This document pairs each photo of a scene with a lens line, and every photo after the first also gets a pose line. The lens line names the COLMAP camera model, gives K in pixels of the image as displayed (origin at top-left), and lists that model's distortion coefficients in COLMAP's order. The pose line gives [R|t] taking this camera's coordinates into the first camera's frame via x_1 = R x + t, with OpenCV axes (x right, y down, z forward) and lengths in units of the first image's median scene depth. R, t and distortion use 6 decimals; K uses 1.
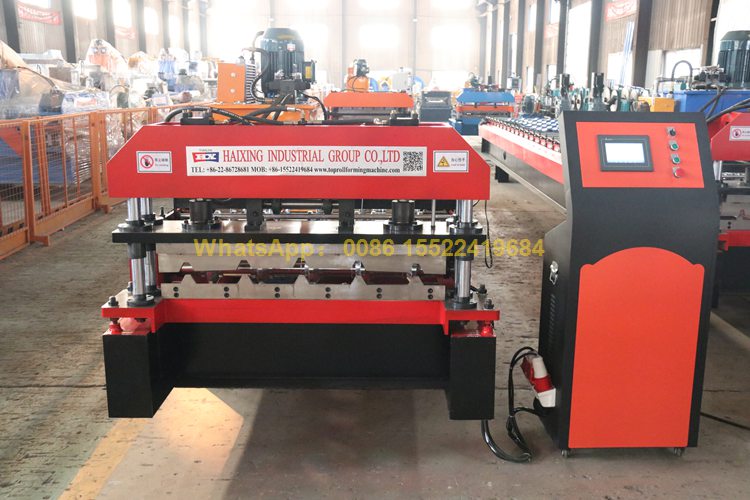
lens RADIAL K [[784.9, 0, 376.4], [0, 784.9, 243.6], [0, 0, 1]] dist [0.020898, 0.000000]
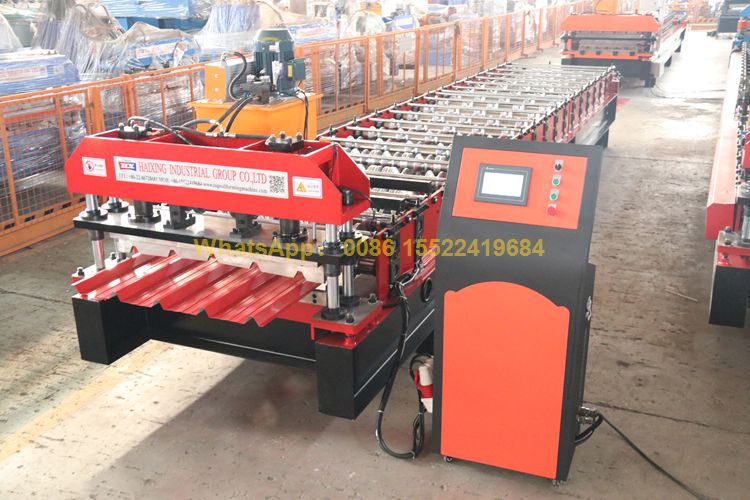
lens RADIAL K [[784.9, 0, 373.3], [0, 784.9, 255.4], [0, 0, 1]] dist [0.020898, 0.000000]
pose [[0.922329, 0.113559, -0.369342, 0.571212], [-0.061982, 0.986943, 0.148664, -0.173473], [0.381402, -0.114225, 0.917325, 0.030883]]
